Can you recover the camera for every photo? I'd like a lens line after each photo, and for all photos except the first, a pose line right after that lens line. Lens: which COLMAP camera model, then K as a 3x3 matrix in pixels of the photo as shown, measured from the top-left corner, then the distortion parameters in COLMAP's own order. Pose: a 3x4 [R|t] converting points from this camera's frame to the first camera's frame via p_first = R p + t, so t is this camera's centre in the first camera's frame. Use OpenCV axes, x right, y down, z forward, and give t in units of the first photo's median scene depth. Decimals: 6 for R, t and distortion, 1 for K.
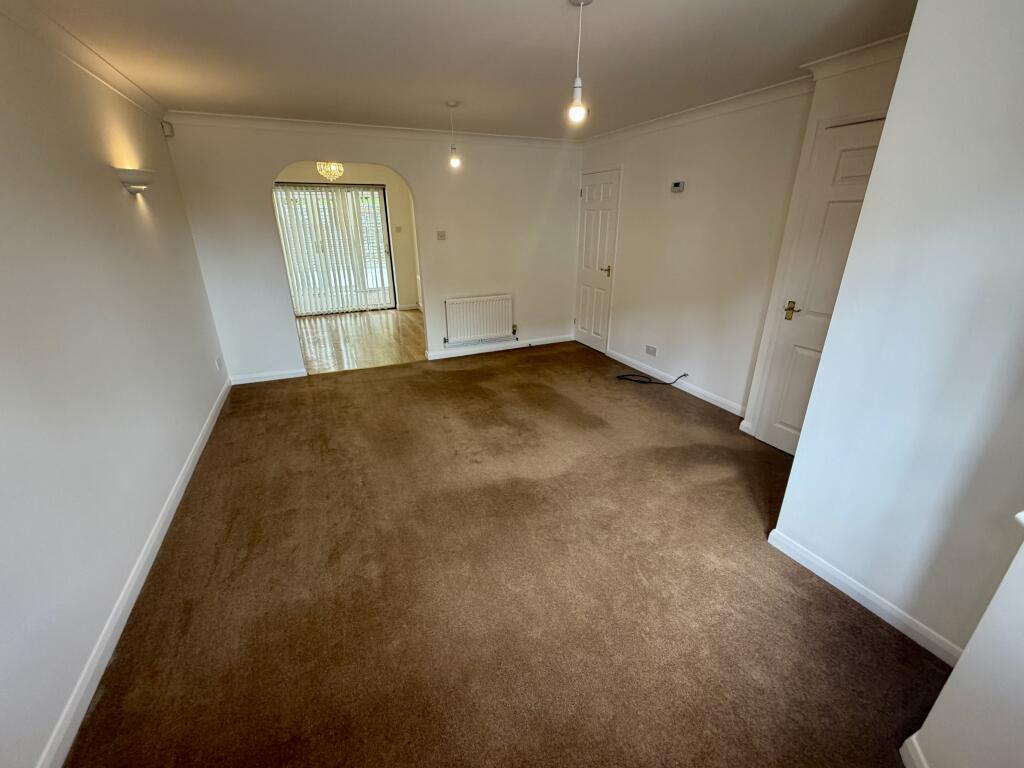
lens RADIAL K [[422.8, 0, 512.0], [0, 422.8, 384.0], [0, 0, 1]] dist [-0.000586, -0.000135]
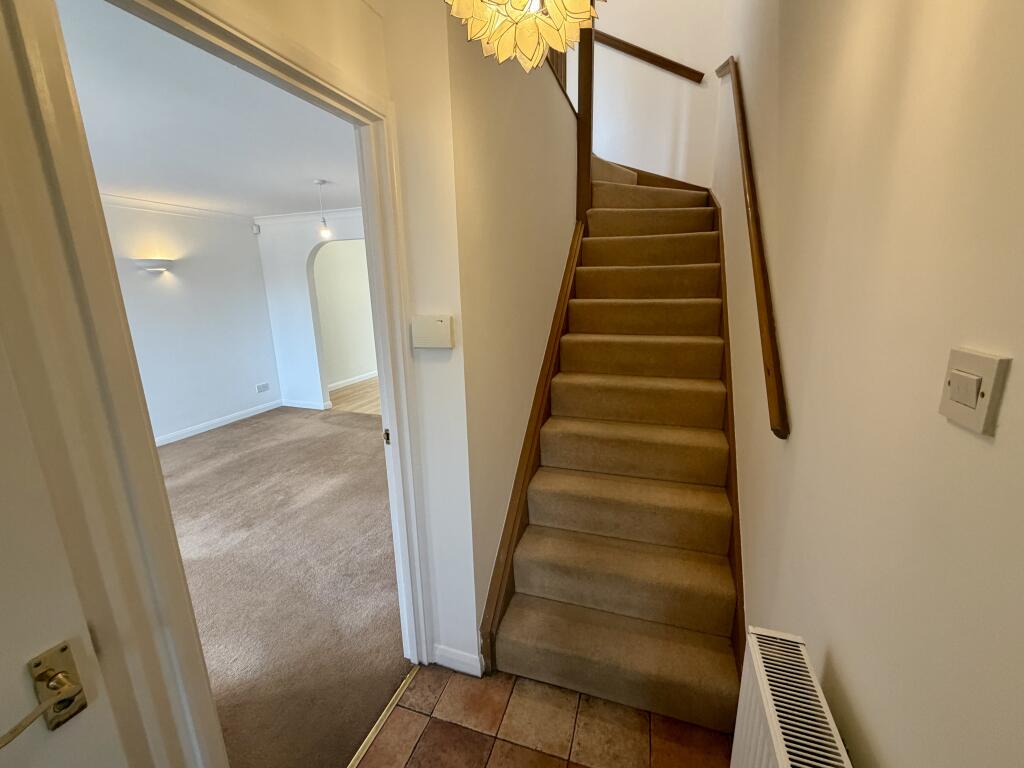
lens RADIAL K [[422.8, 0, 512.0], [0, 422.8, 384.0], [0, 0, 1]] dist [-0.000586, -0.000135]
pose [[0.727596, 0.147052, -0.670059, 0.810835], [-0.235068, 0.971065, -0.042142, -0.191302], [0.644474, 0.188172, 0.741110, 0.500897]]
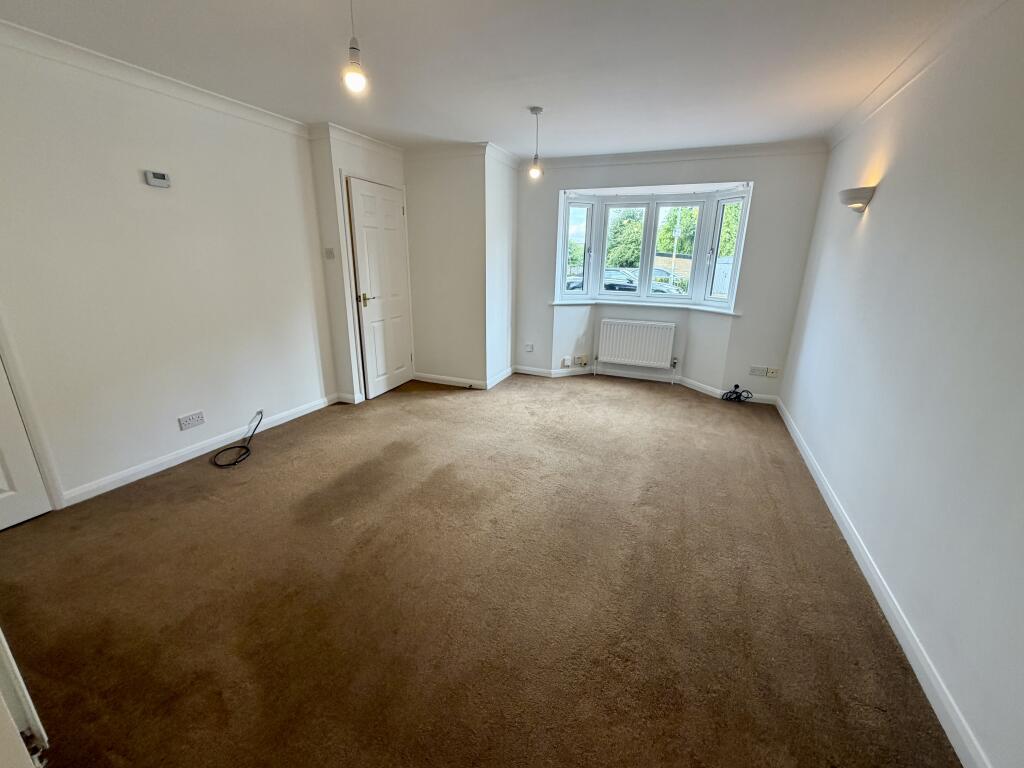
lens RADIAL K [[422.8, 0, 512.0], [0, 422.8, 384.0], [0, 0, 1]] dist [-0.000586, -0.000135]
pose [[-0.663176, -0.226213, 0.713460, -0.529346], [0.262075, 0.822704, 0.504455, -0.375546], [-0.701080, 0.521523, -0.486313, 1.069448]]
